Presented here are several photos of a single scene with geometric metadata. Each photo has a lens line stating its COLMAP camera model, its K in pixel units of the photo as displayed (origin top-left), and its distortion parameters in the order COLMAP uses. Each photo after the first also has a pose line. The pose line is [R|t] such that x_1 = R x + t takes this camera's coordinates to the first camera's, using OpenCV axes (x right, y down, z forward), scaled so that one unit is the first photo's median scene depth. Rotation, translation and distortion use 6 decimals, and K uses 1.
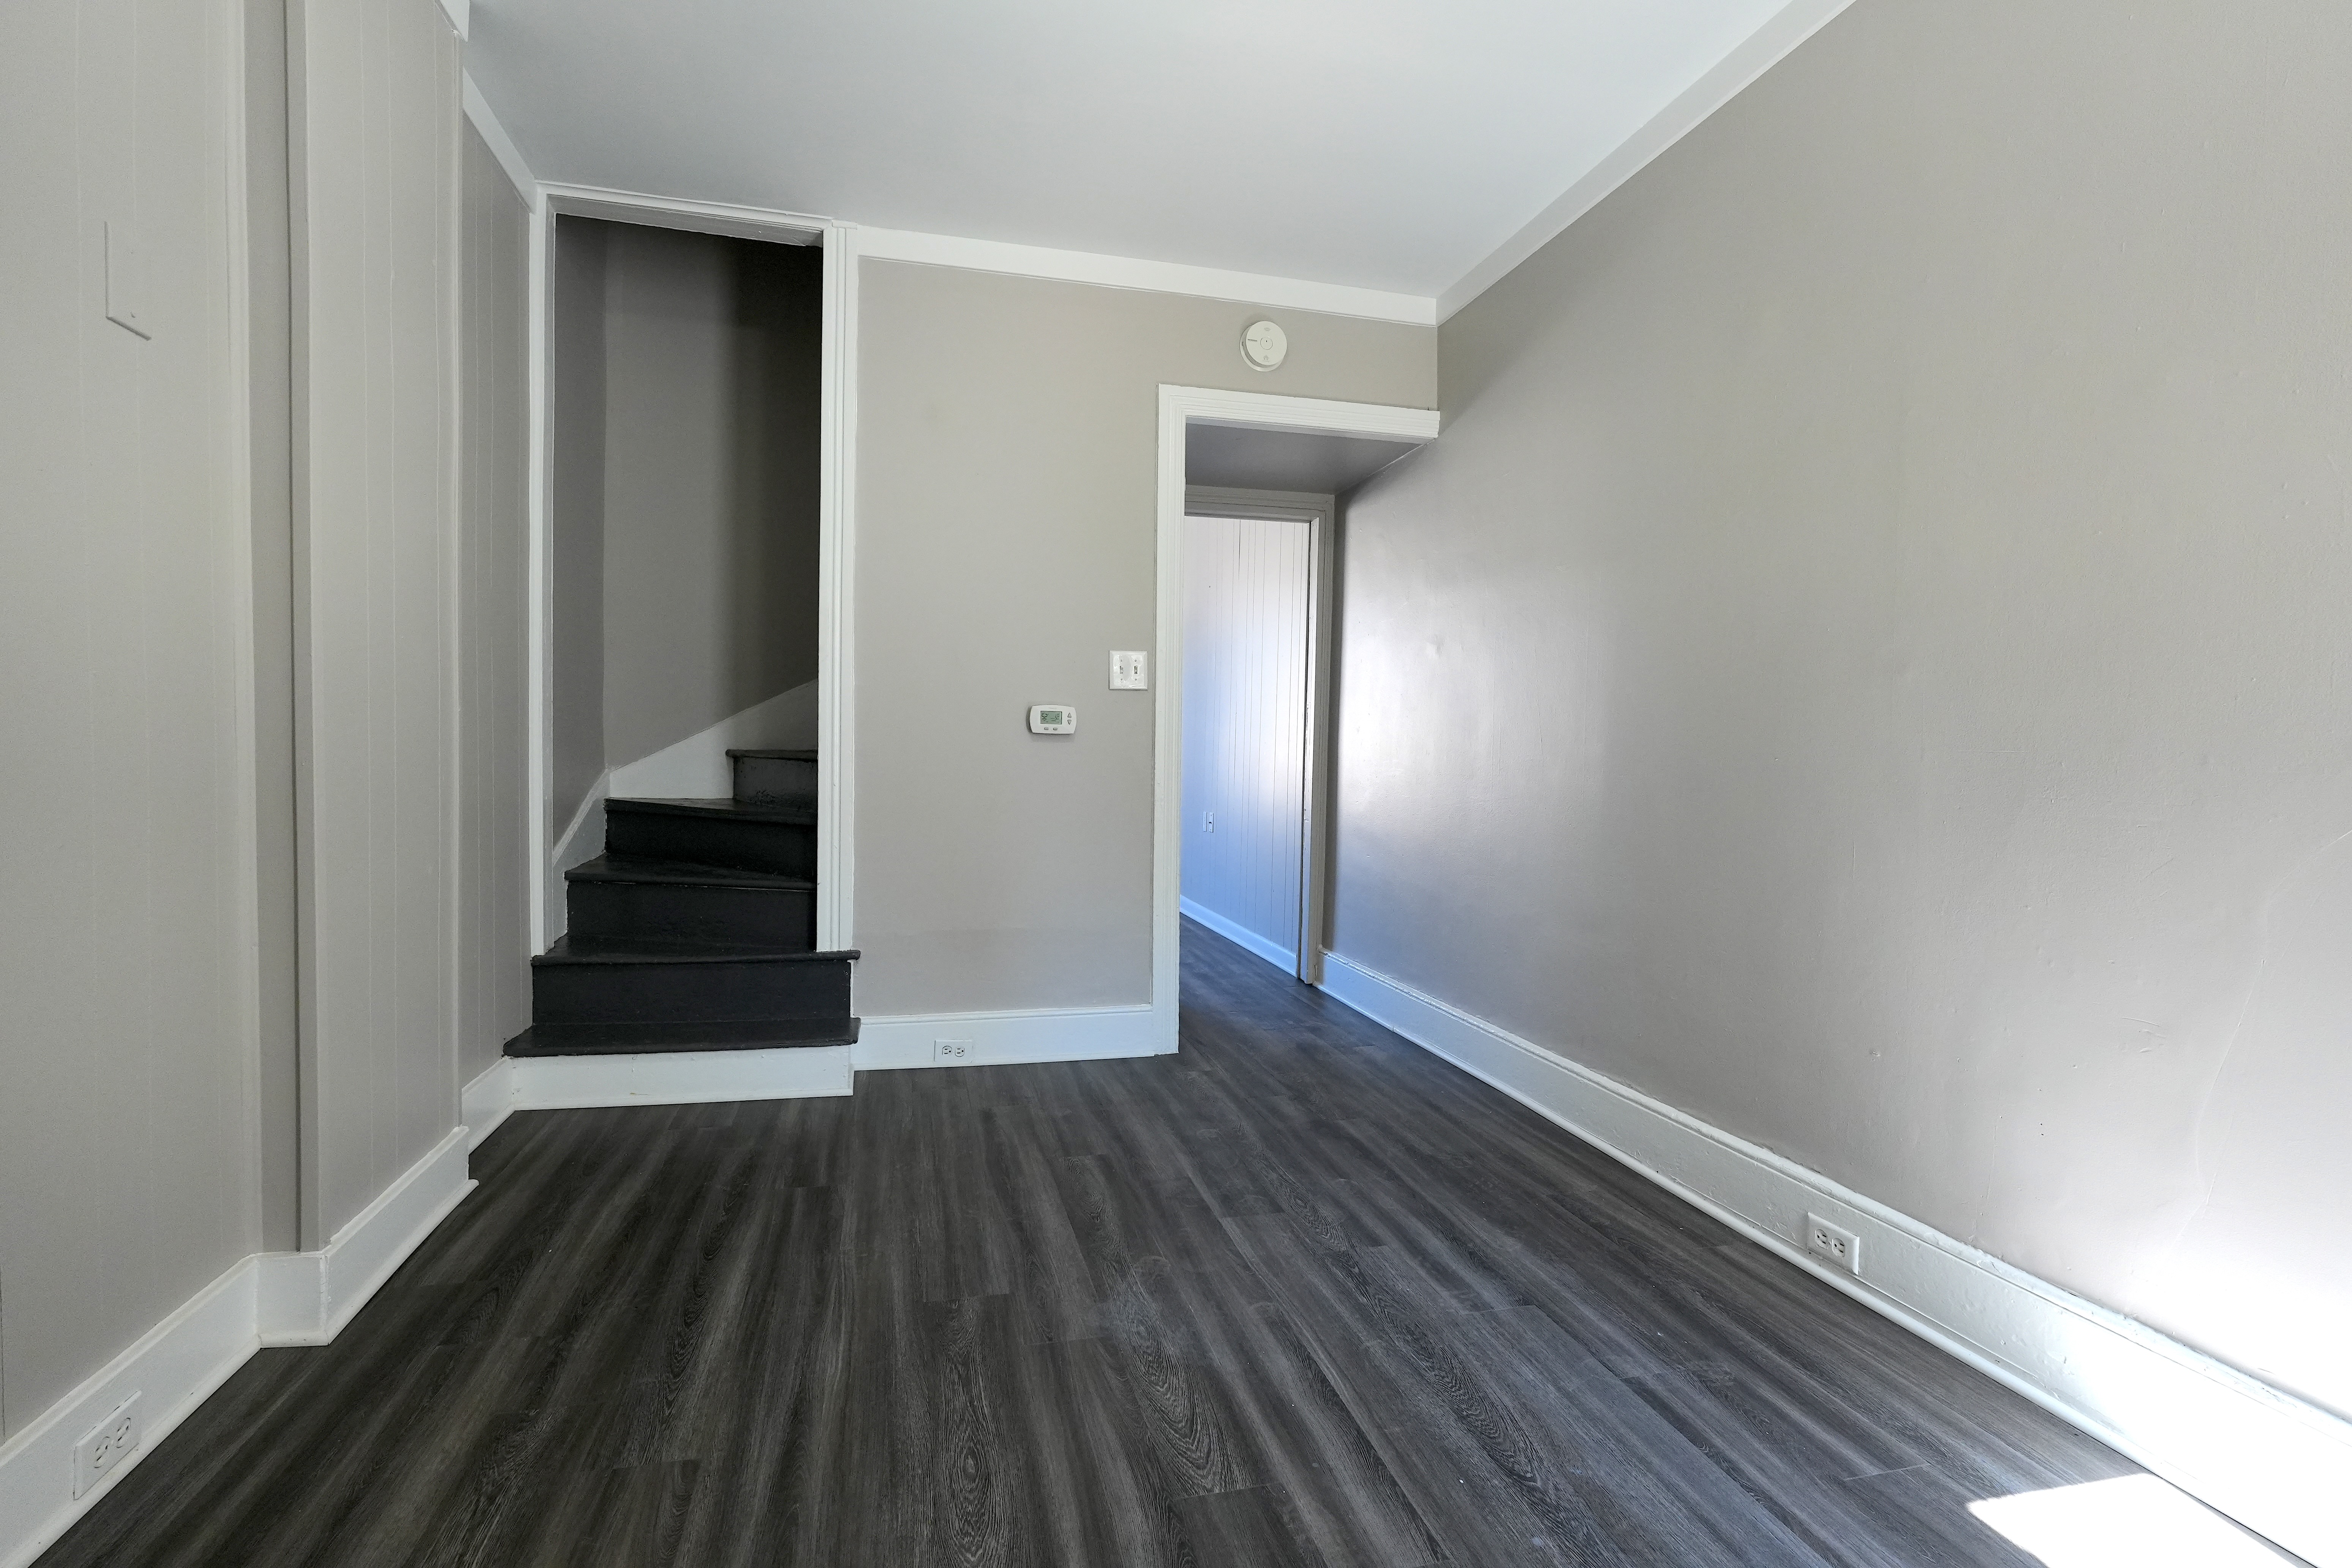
lens RADIAL K [[1076.7, 0, 1172.0], [0, 1076.7, 782.8], [0, 0, 1]] dist [-0.022036, 0.010701]
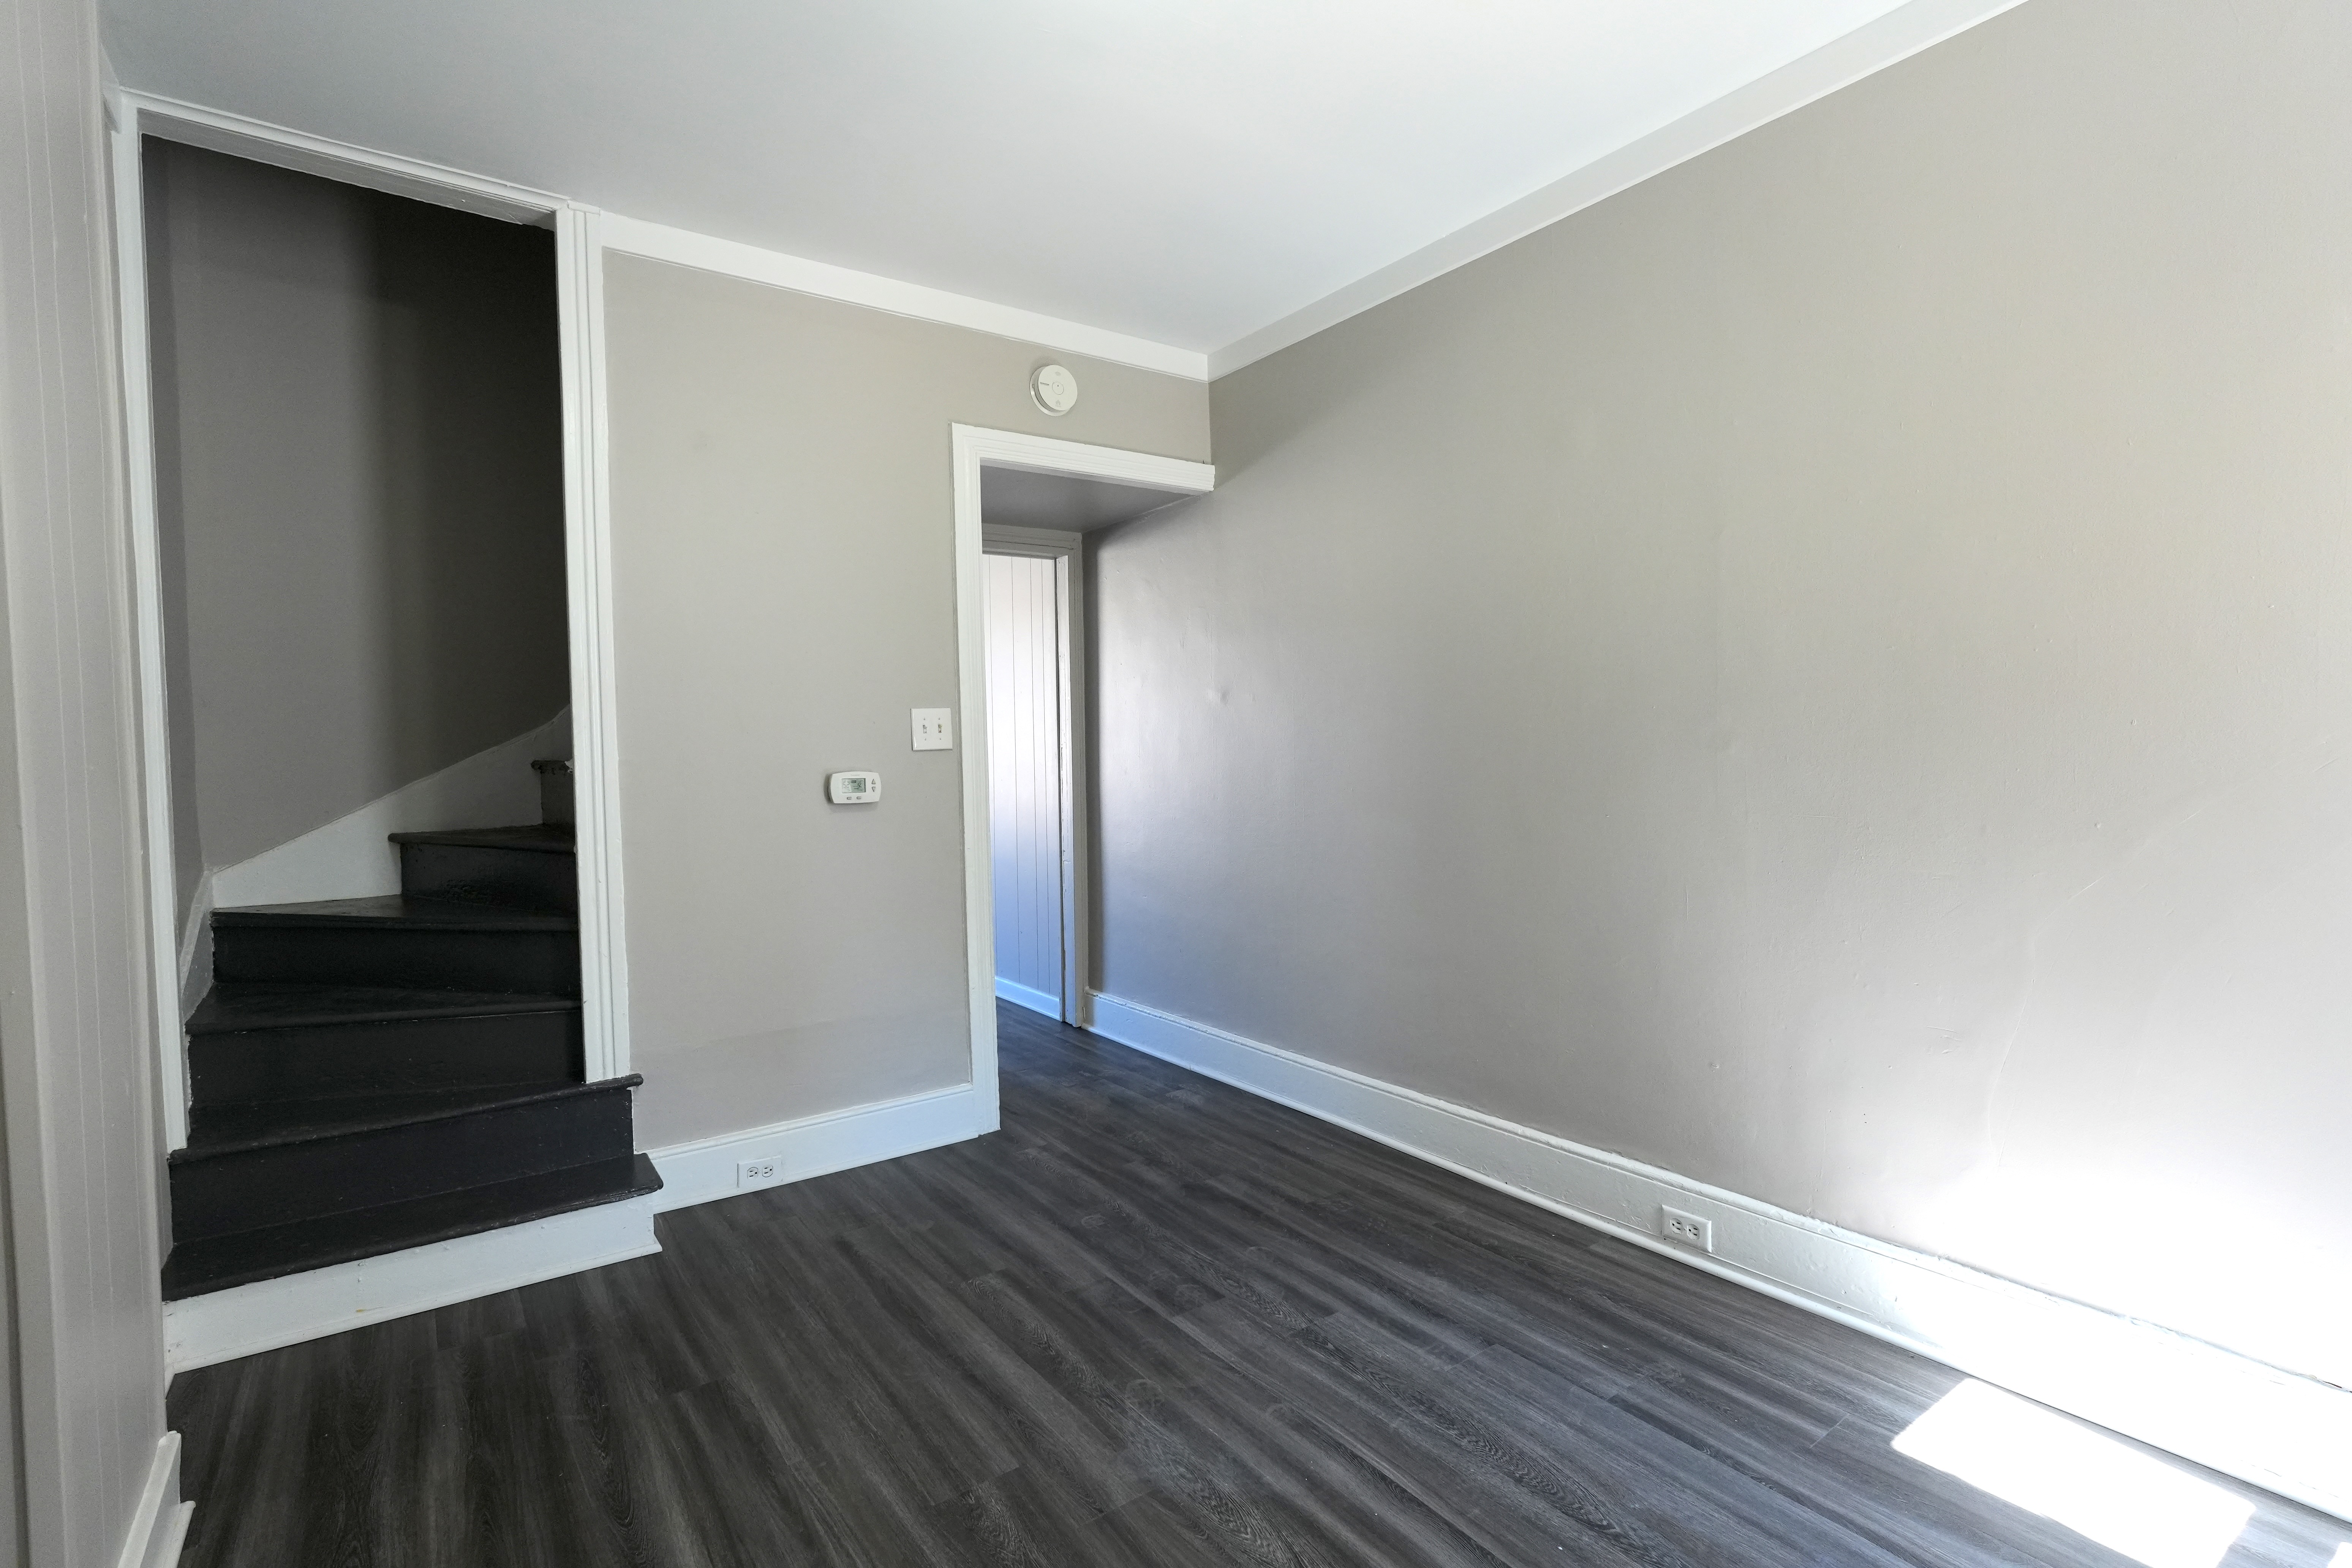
lens RADIAL K [[1076.7, 0, 1172.0], [0, 1076.7, 782.8], [0, 0, 1]] dist [-0.022036, 0.010701]
pose [[0.930138, -0.047099, 0.364178, -0.298406], [0.045850, 0.998875, 0.012080, -0.095567], [-0.364337, 0.005461, 0.931251, 0.096259]]
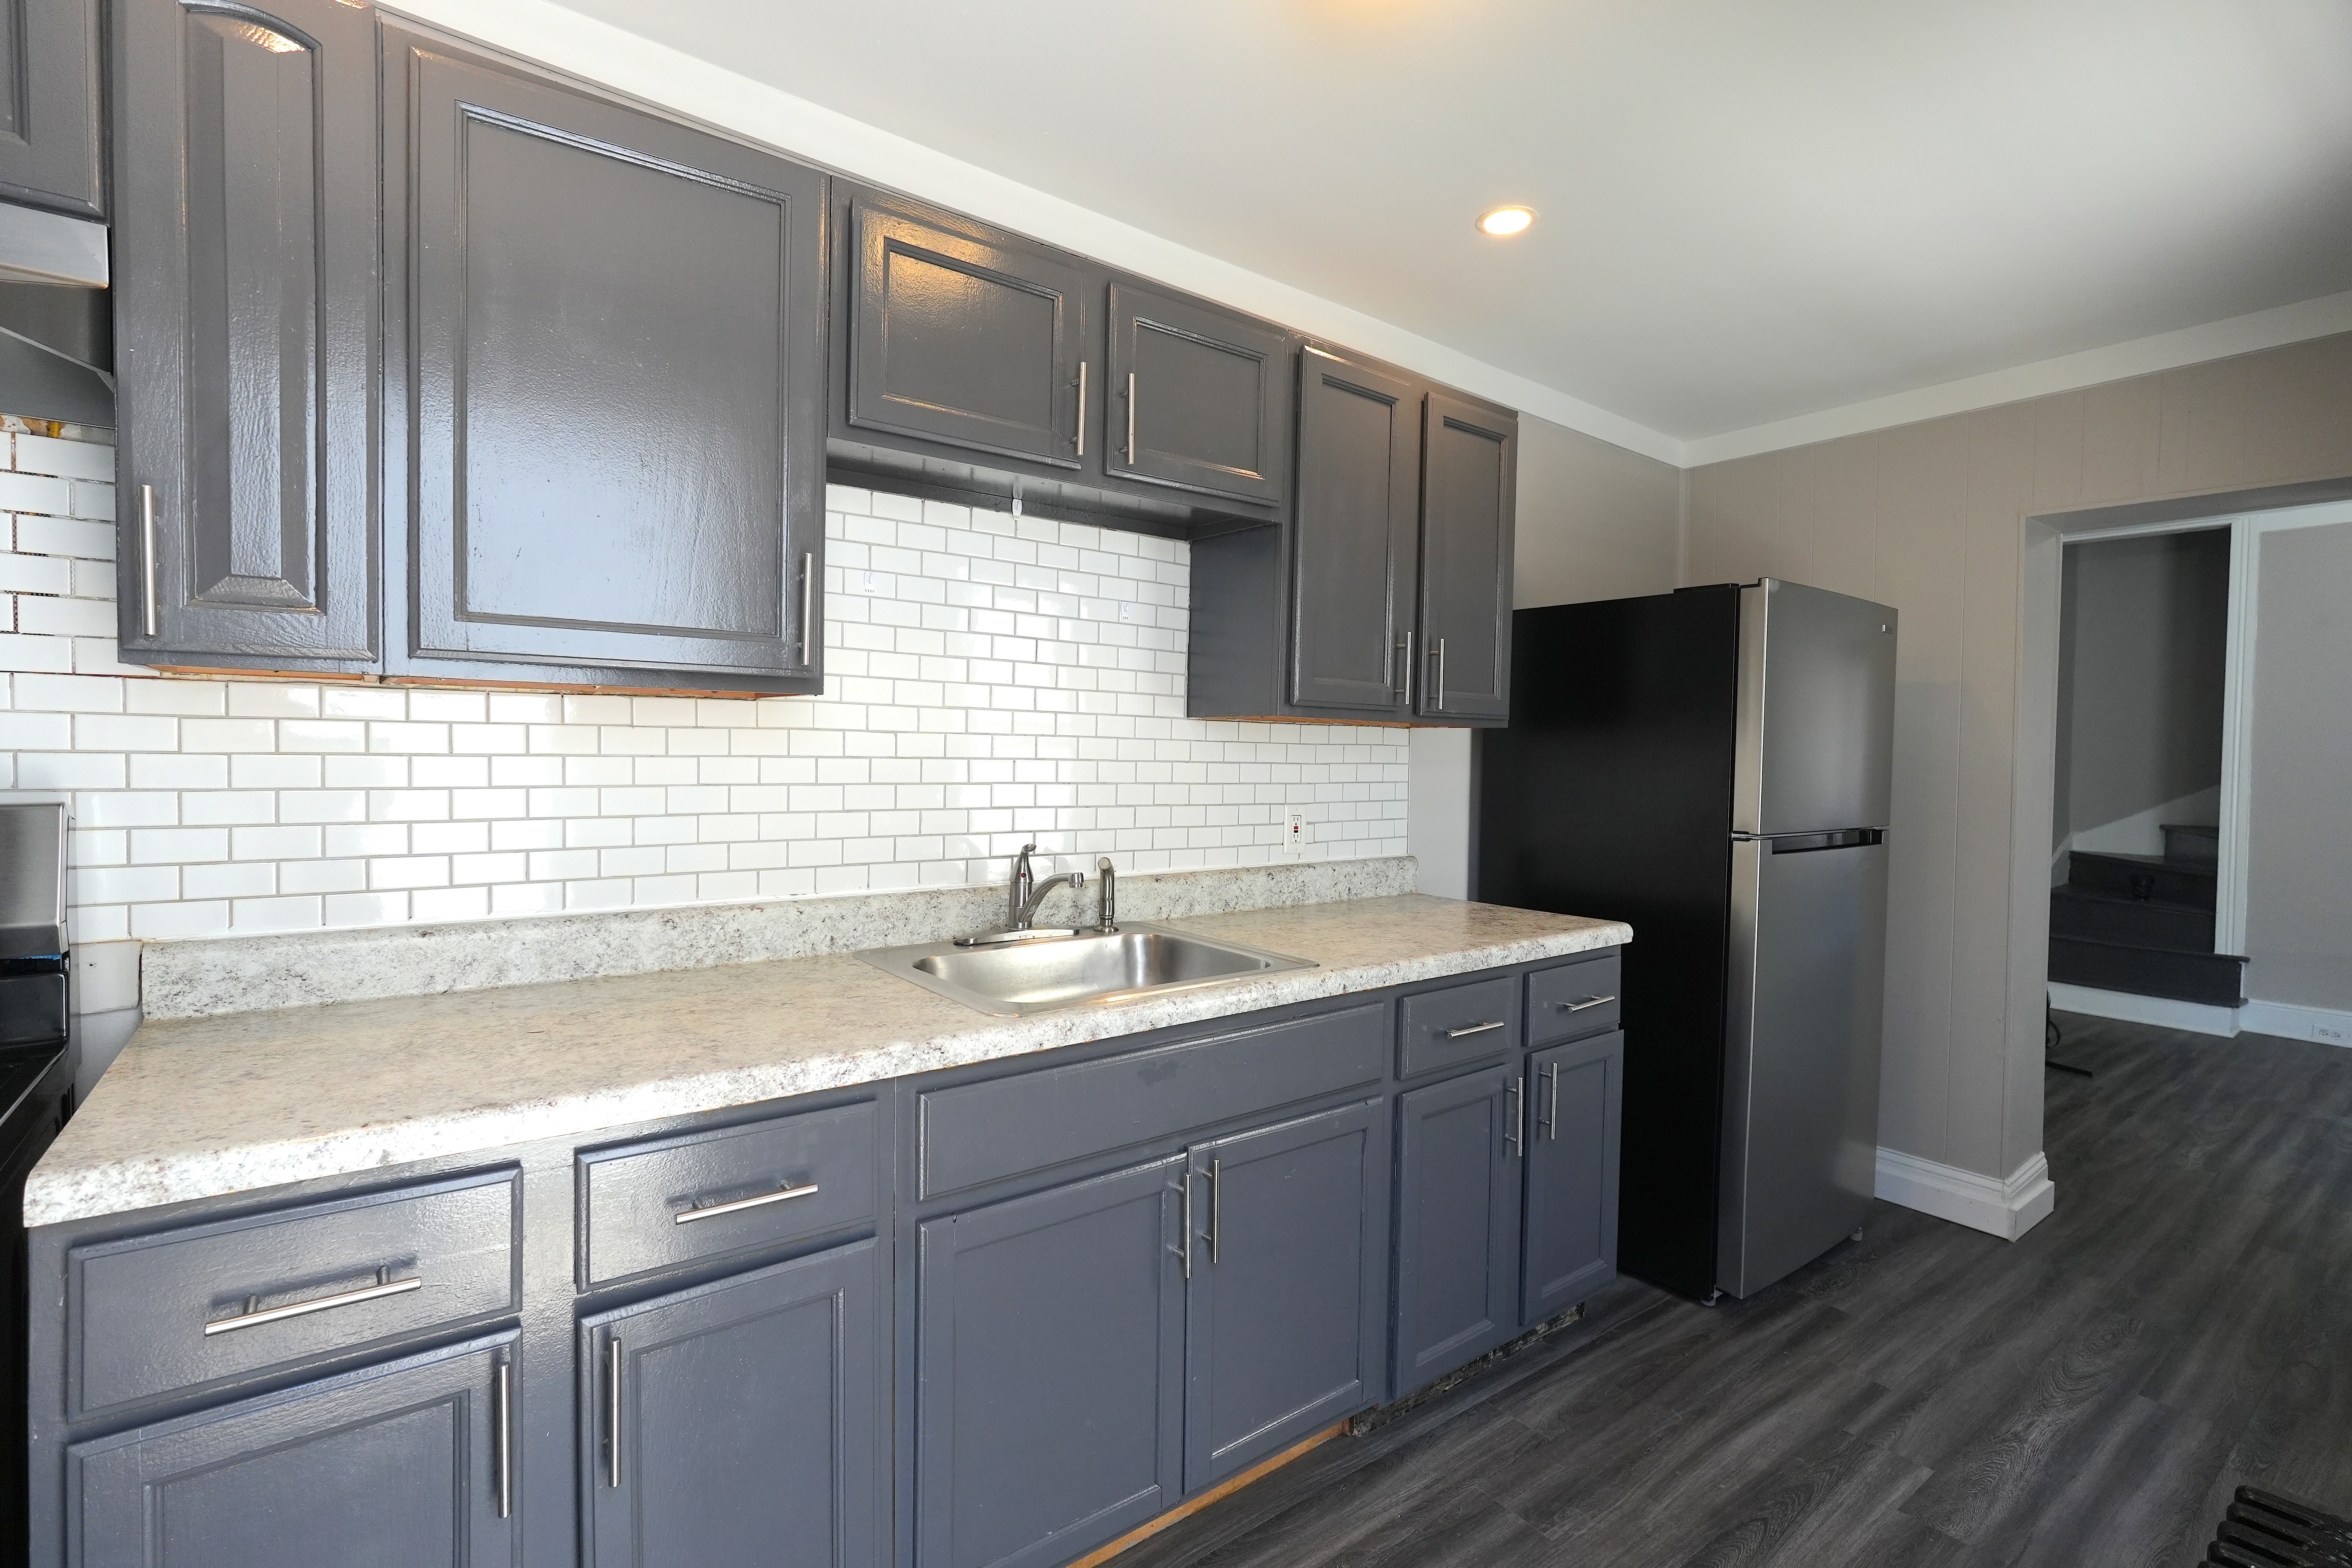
lens RADIAL K [[1076.7, 0, 1172.0], [0, 1076.7, 782.8], [0, 0, 1]] dist [-0.022036, 0.010701]
pose [[0.382040, 0.013594, -0.924046, 0.861646], [-0.034802, 0.999394, 0.000314, -0.077767], [0.923490, 0.032039, 0.382281, -1.703869]]
